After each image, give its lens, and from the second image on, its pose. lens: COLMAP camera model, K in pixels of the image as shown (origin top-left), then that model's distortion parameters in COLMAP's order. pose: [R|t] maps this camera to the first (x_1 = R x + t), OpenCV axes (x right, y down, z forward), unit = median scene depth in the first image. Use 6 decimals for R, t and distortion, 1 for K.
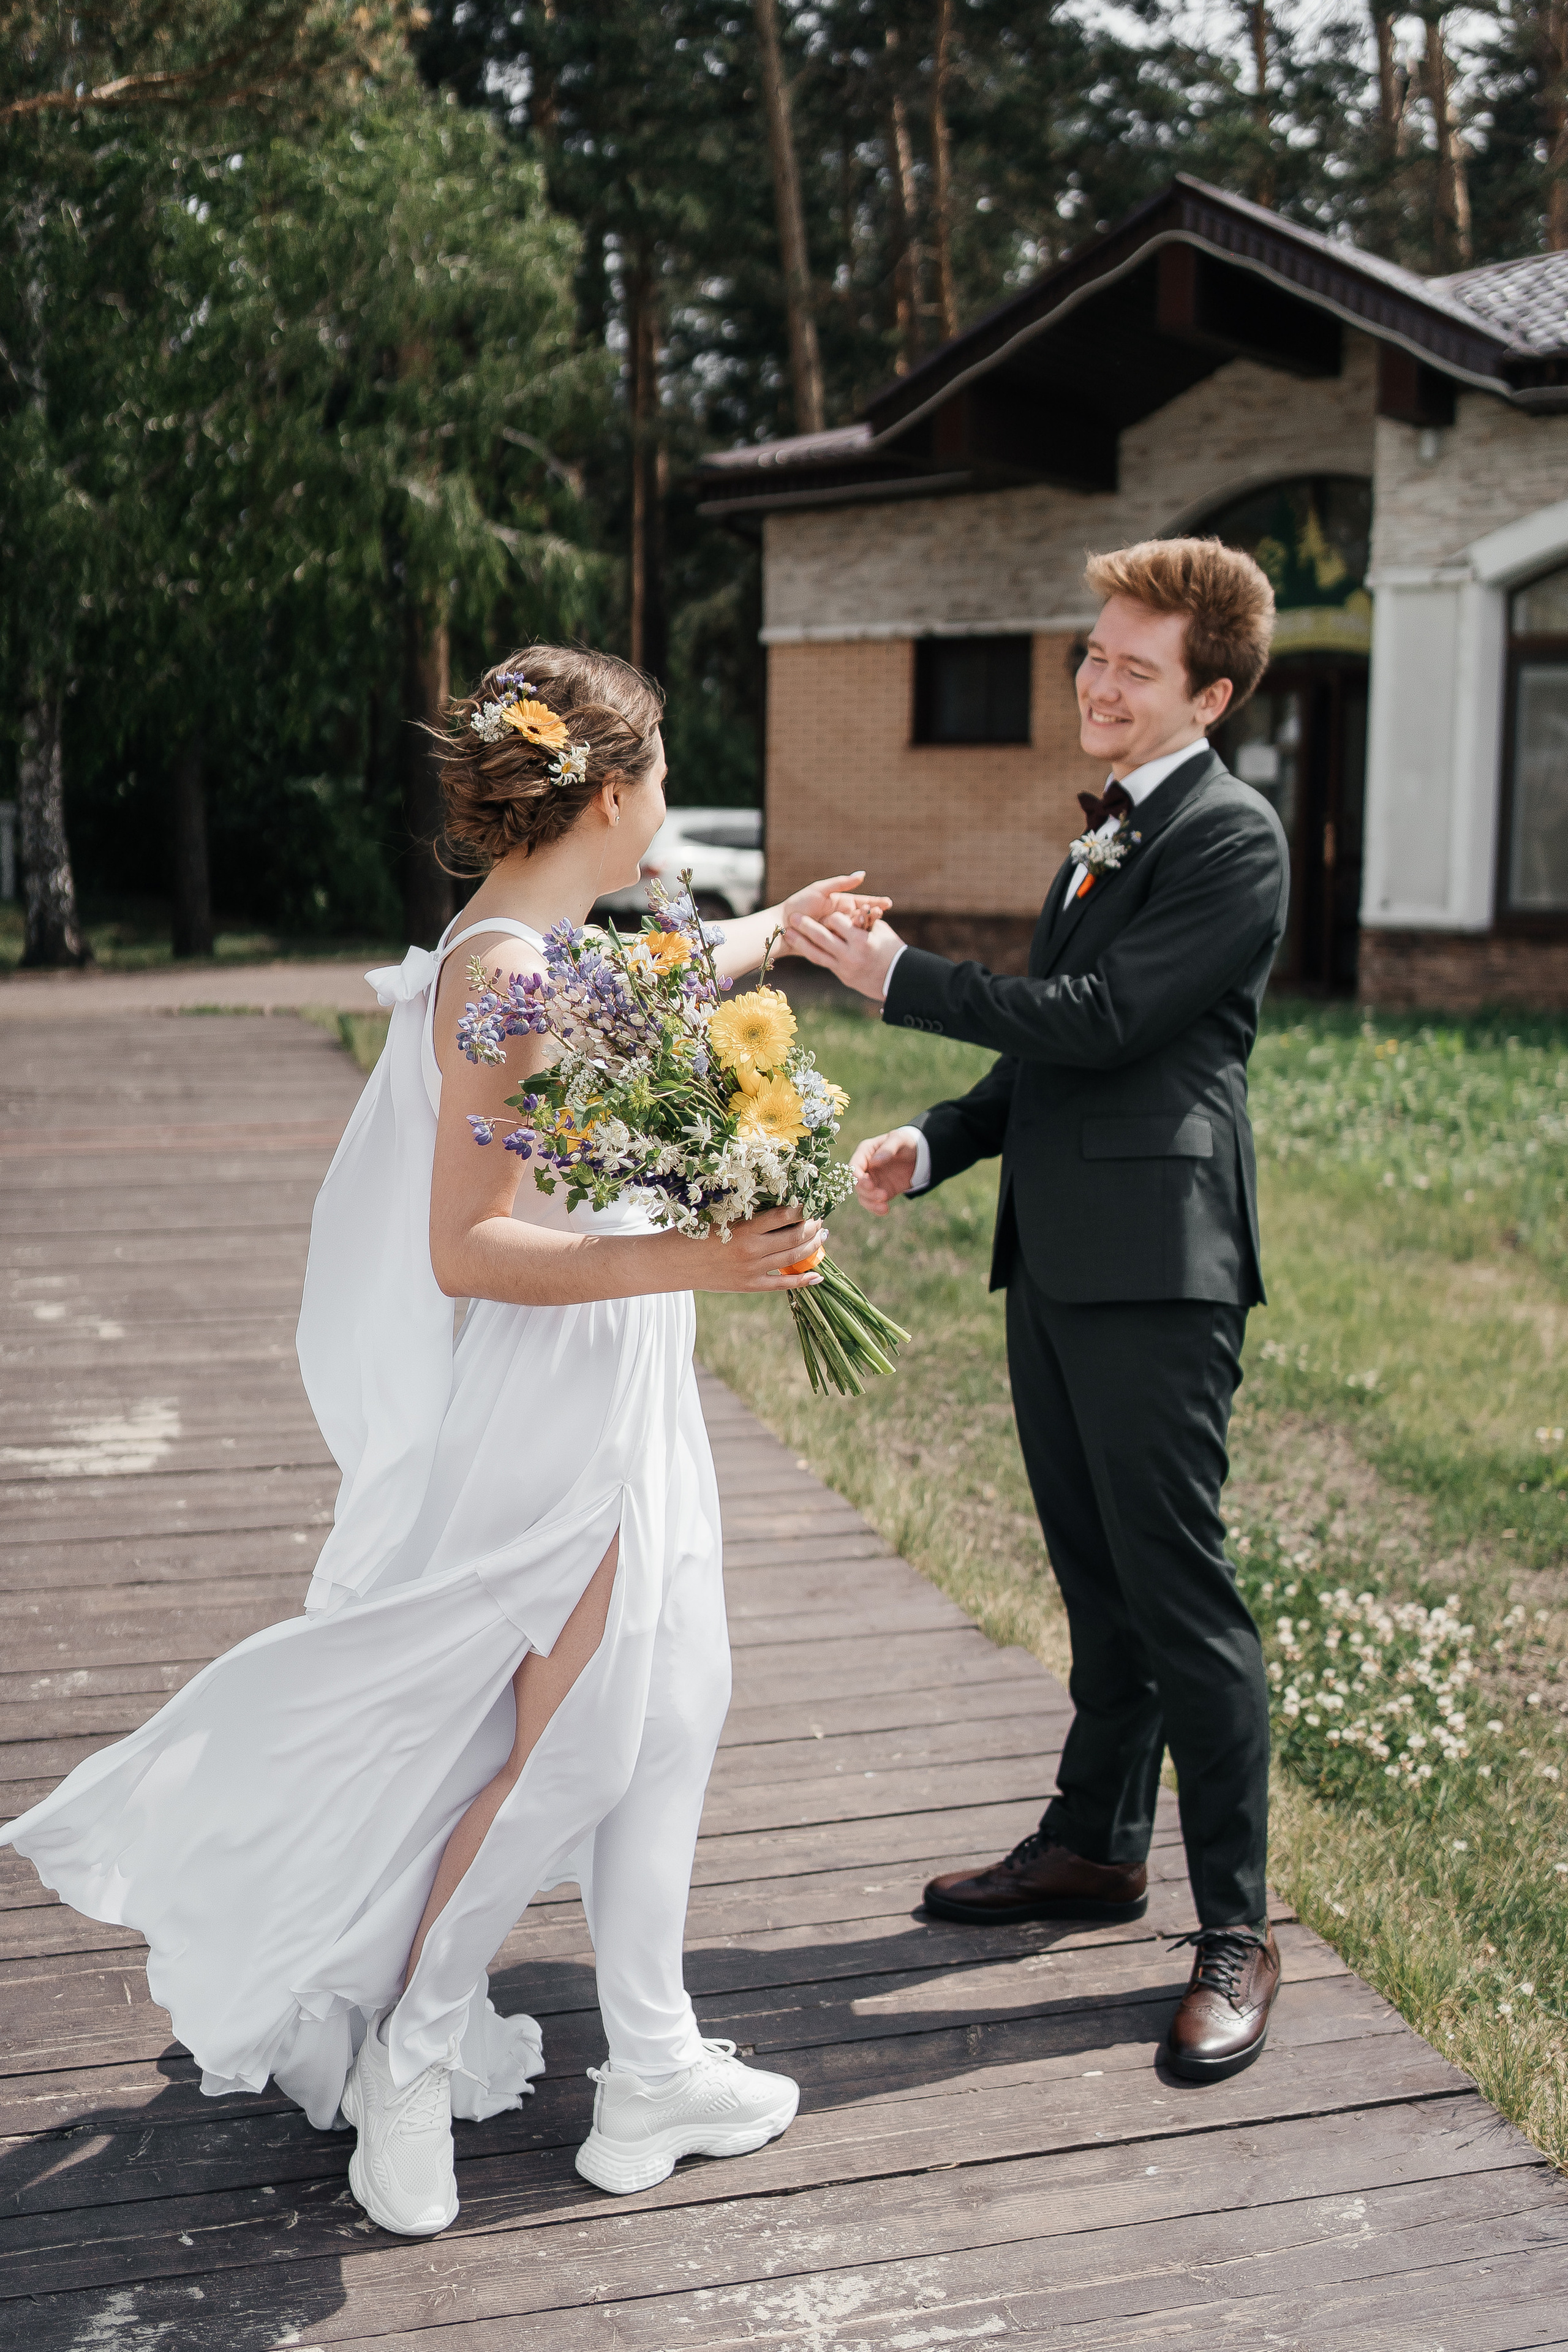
lens RADIAL K [[2731.2, 0, 784.0], [0, 2731.2, 1176.0], [0, 0, 1]] dist [-0.019567, 0.073660]
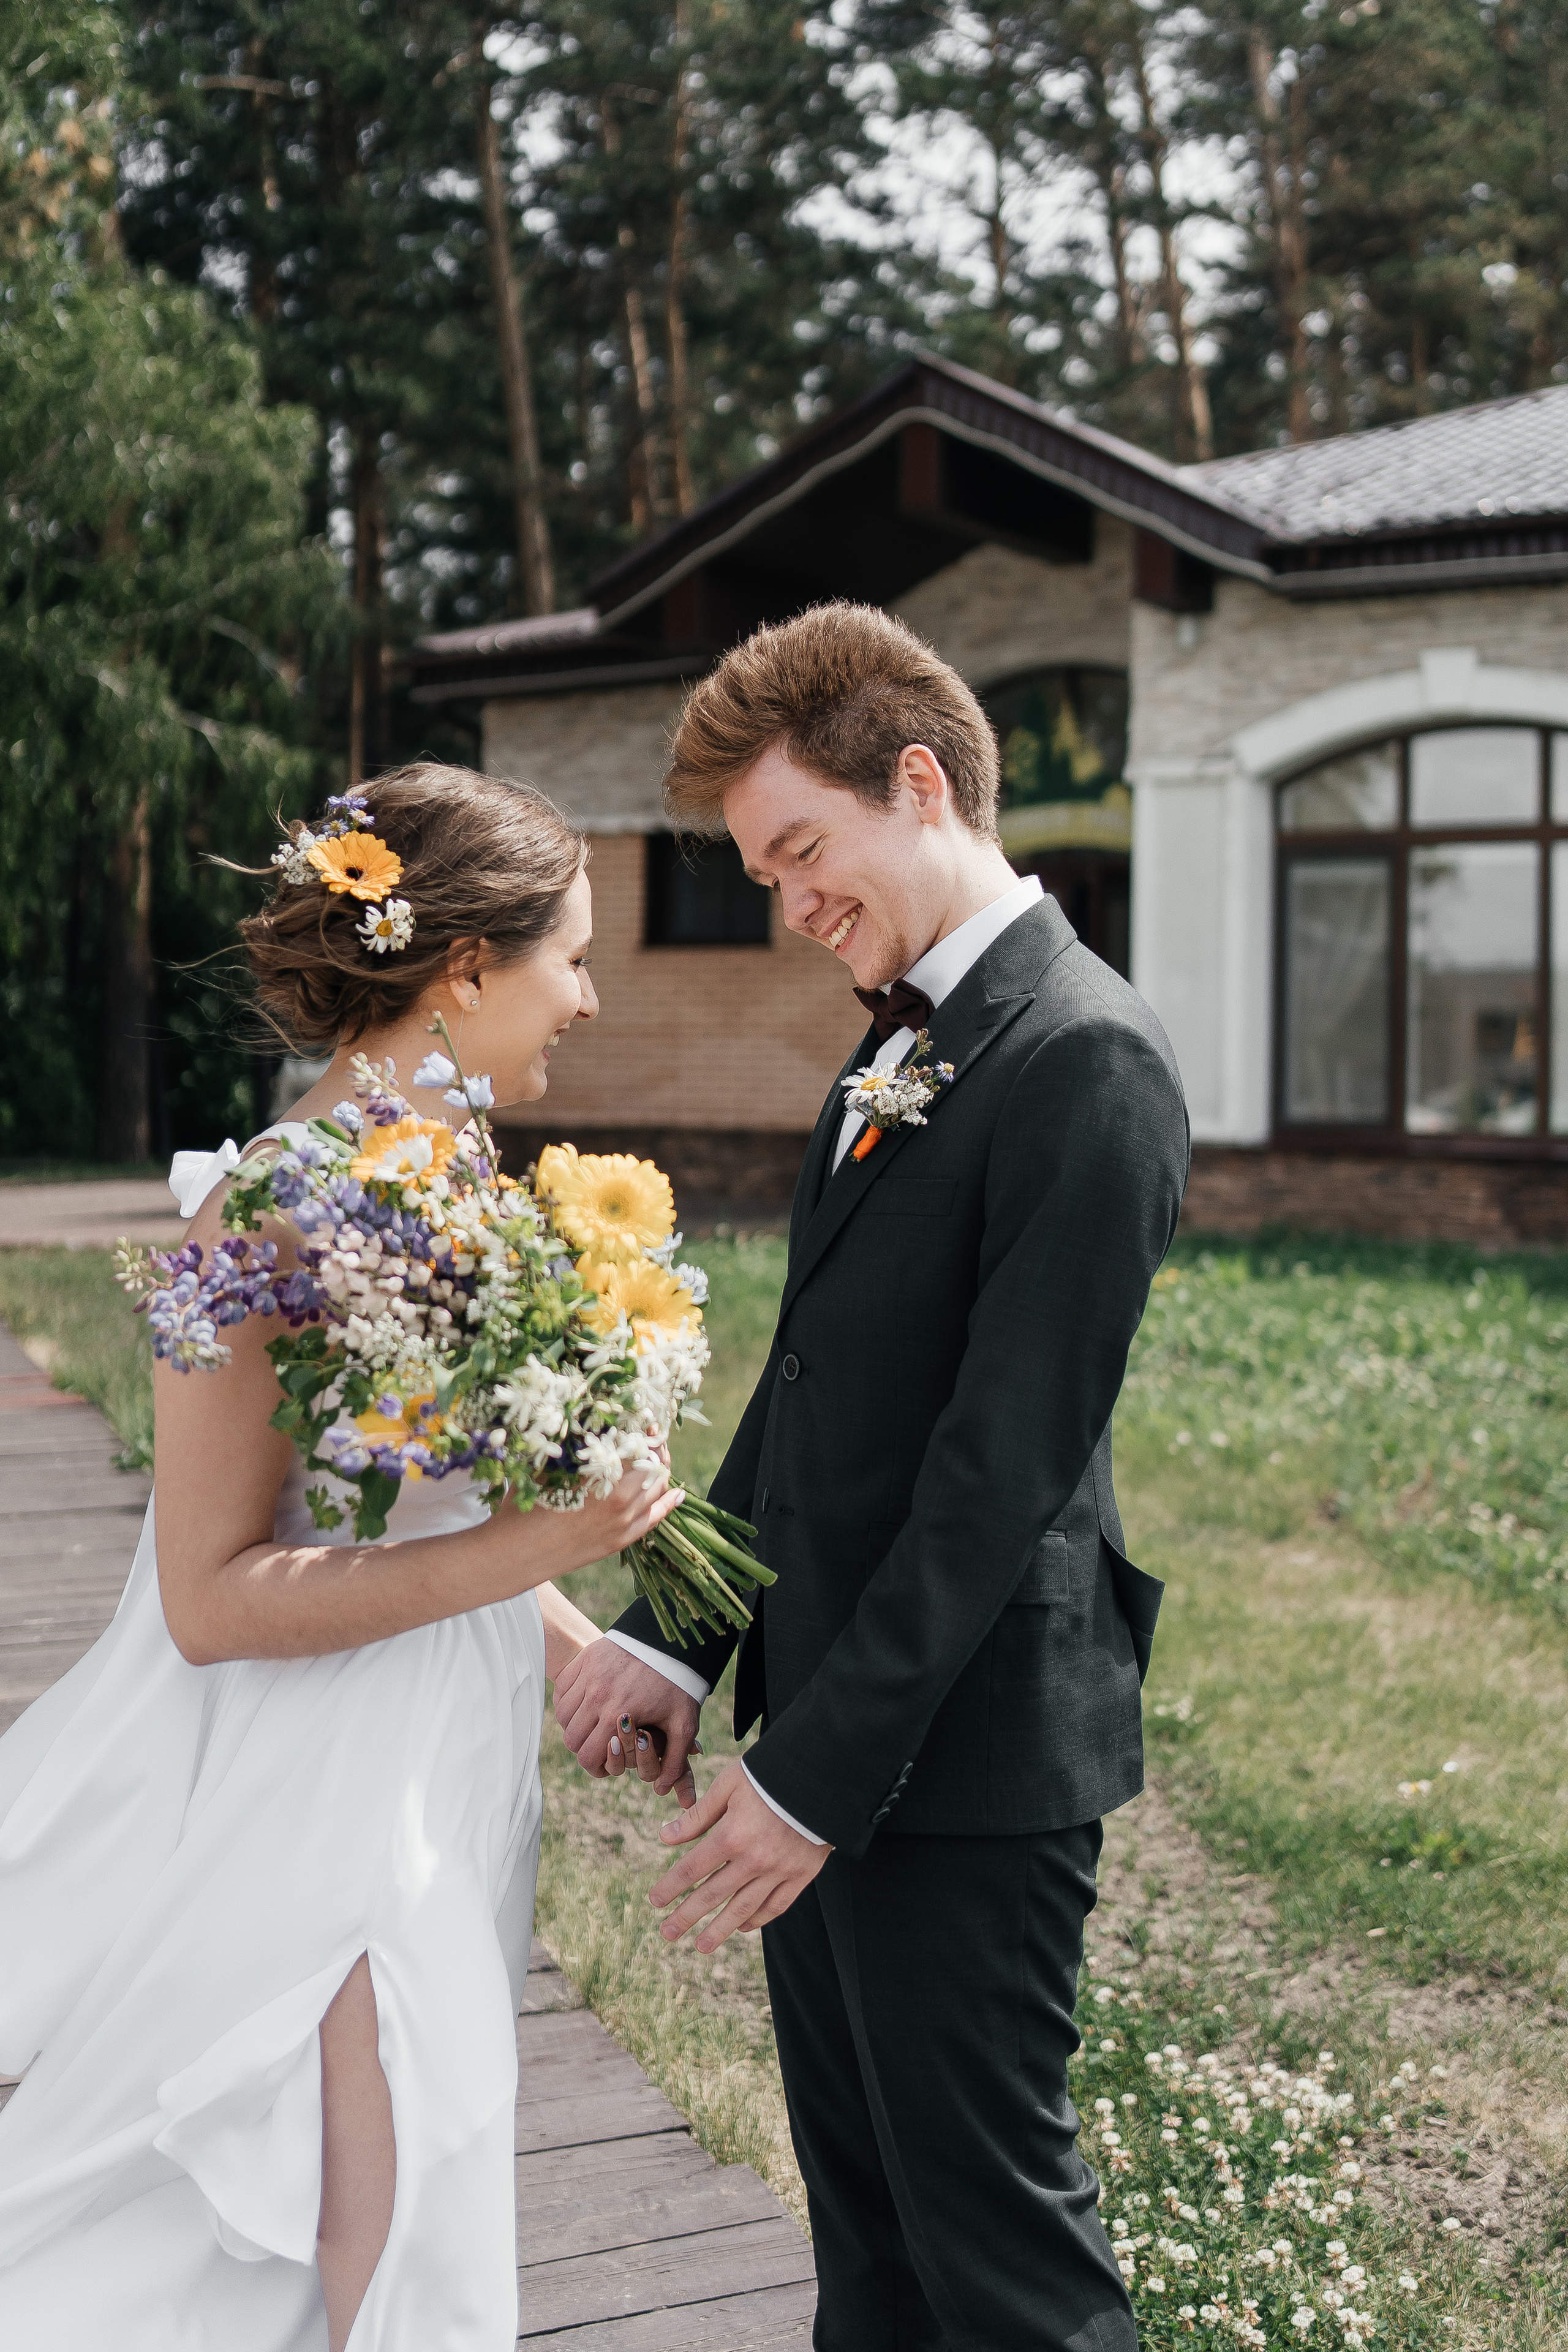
lens RADIAL K [[2767.1, 0, 816.2], [0, 2767.1, 1004.4], [0, 0, 1]] dist [-0.015043, 0.175961]
pose [[0.994804, 0.000628, 0.101811, 0.011566], [0.013417, 0.990452, -0.137205, -0.011152], [-0.100925, 0.137858, 0.985297, 0.089559]]
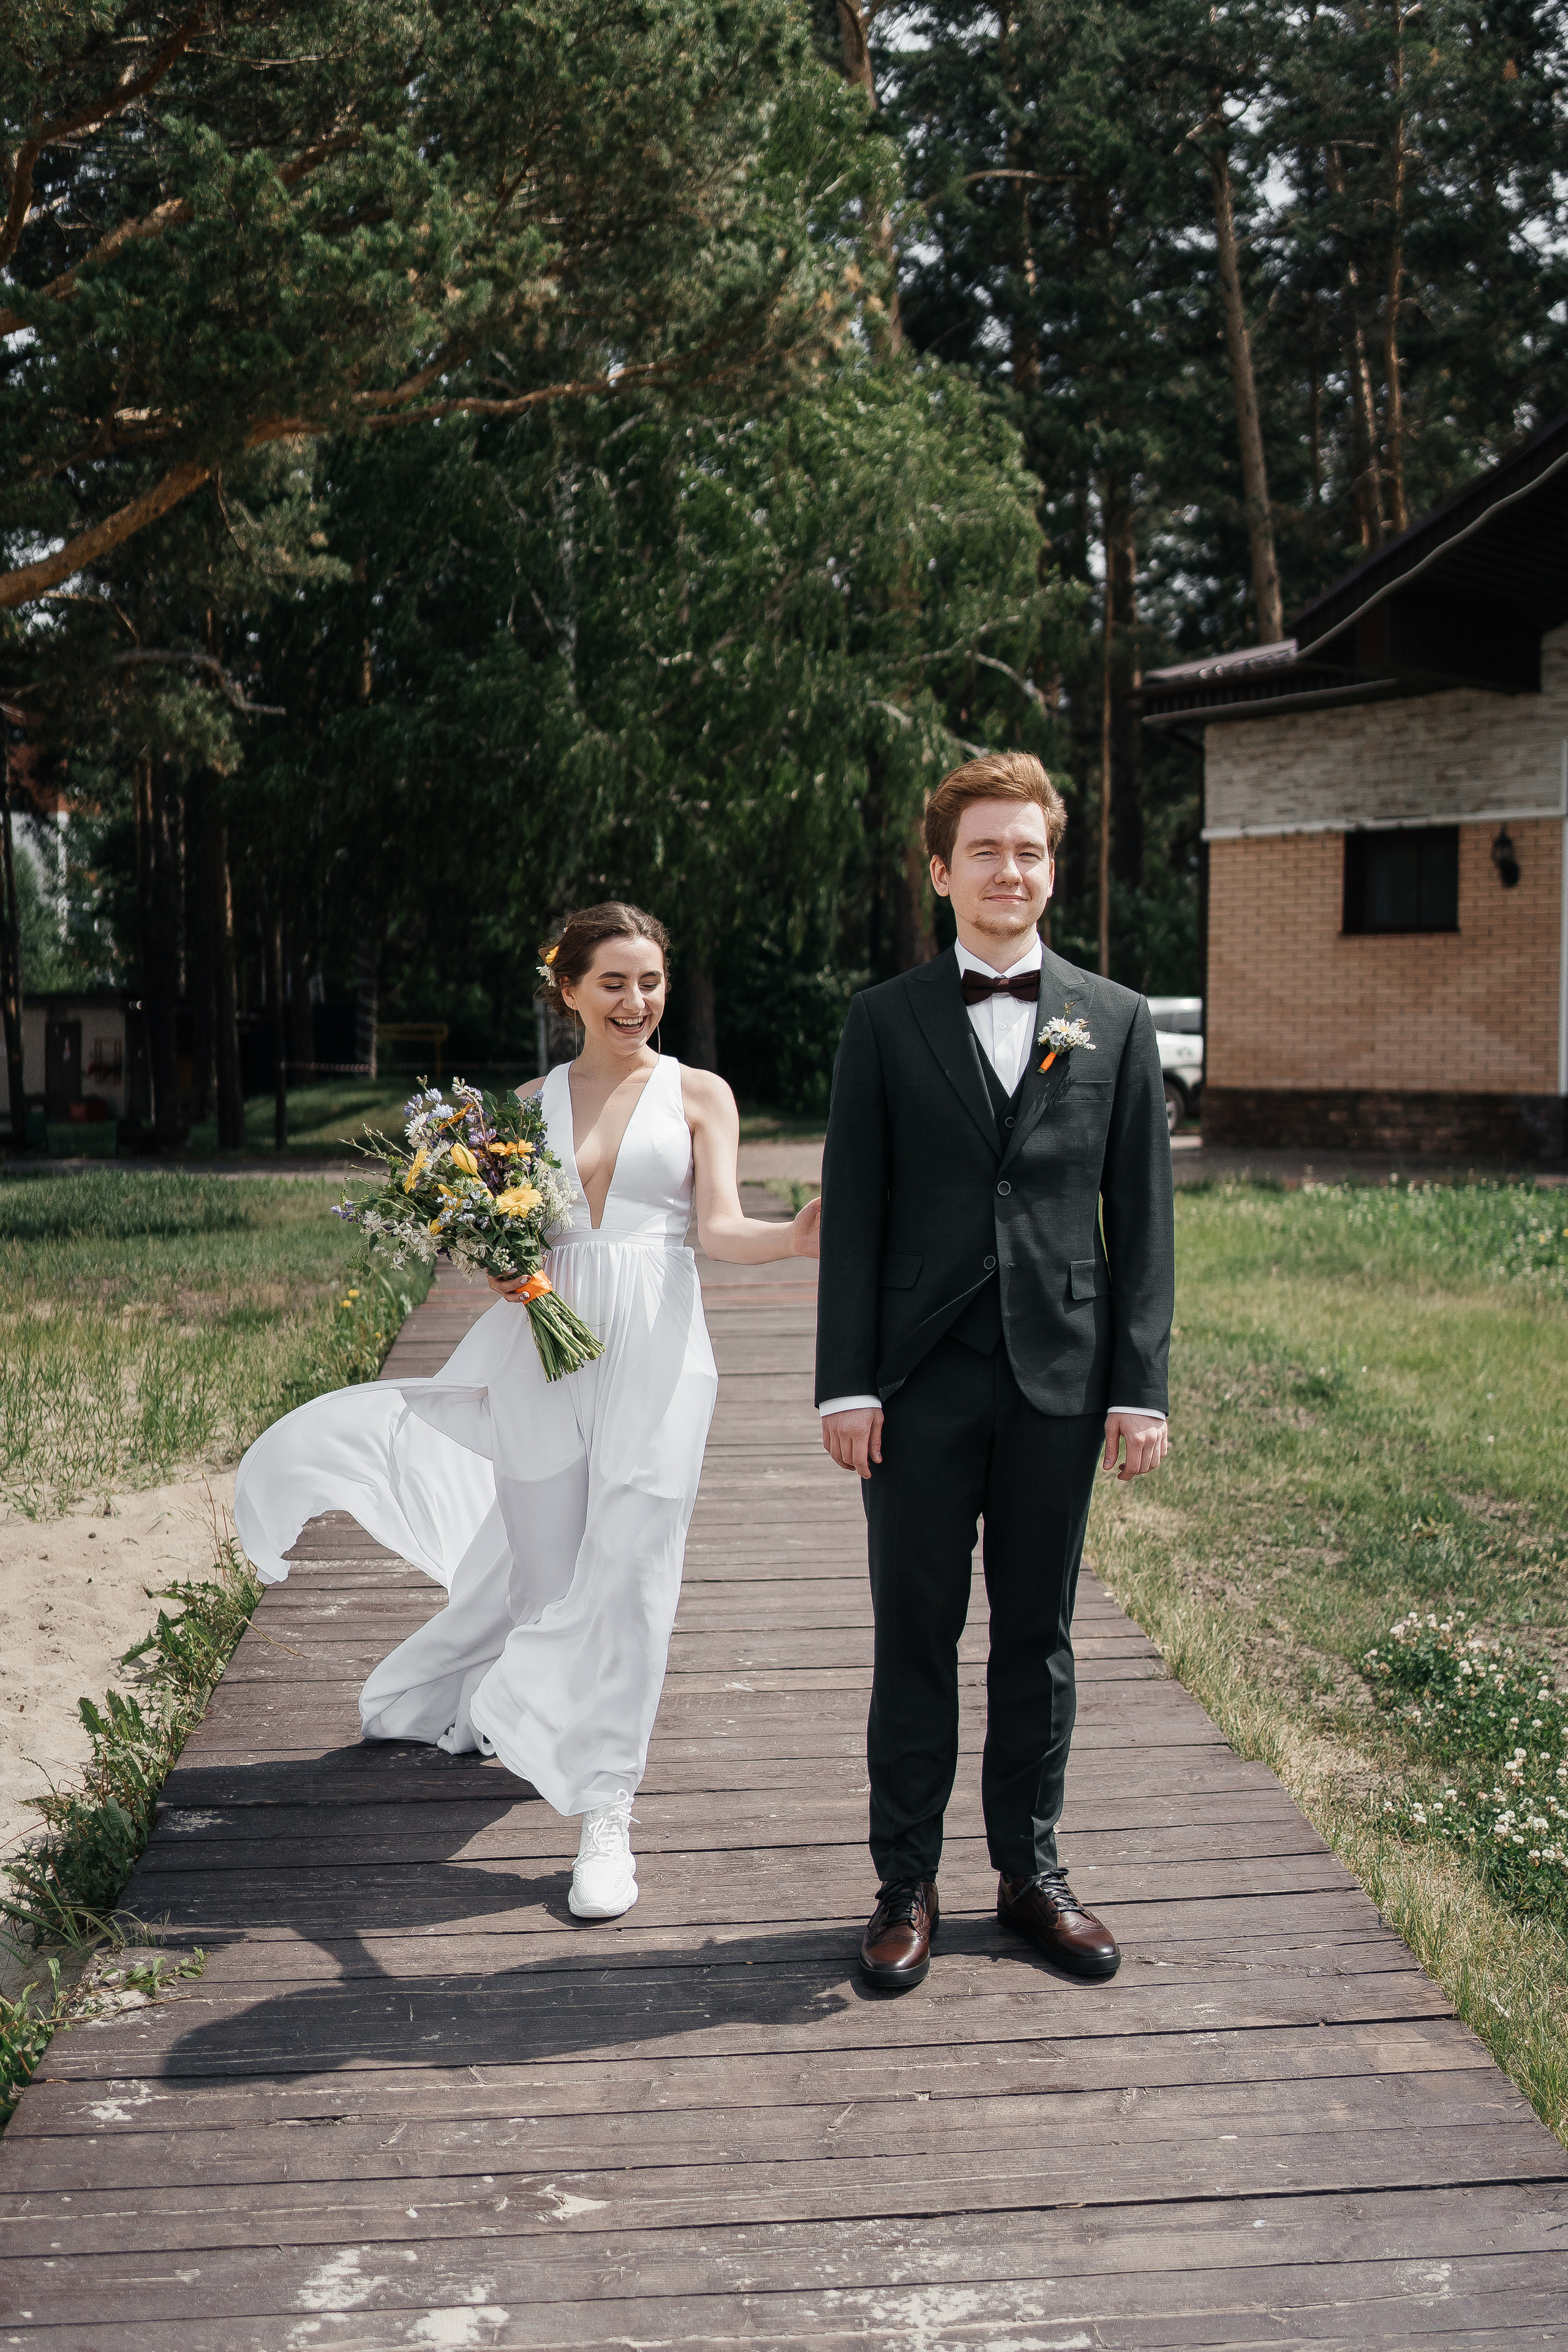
lens RADIAL K [[2586.2, 0, 784.0], [0, 2586.2, 1176.0], [0, 0, 1]] dist [0.004146, 0.018102]
pose [[0.980263, -0.000175, -0.197699, 0.039114], [-0.012598, 0.997912, -0.063350, 0.002717], [0.197297, 0.064590, 0.978214, -0.022748]]
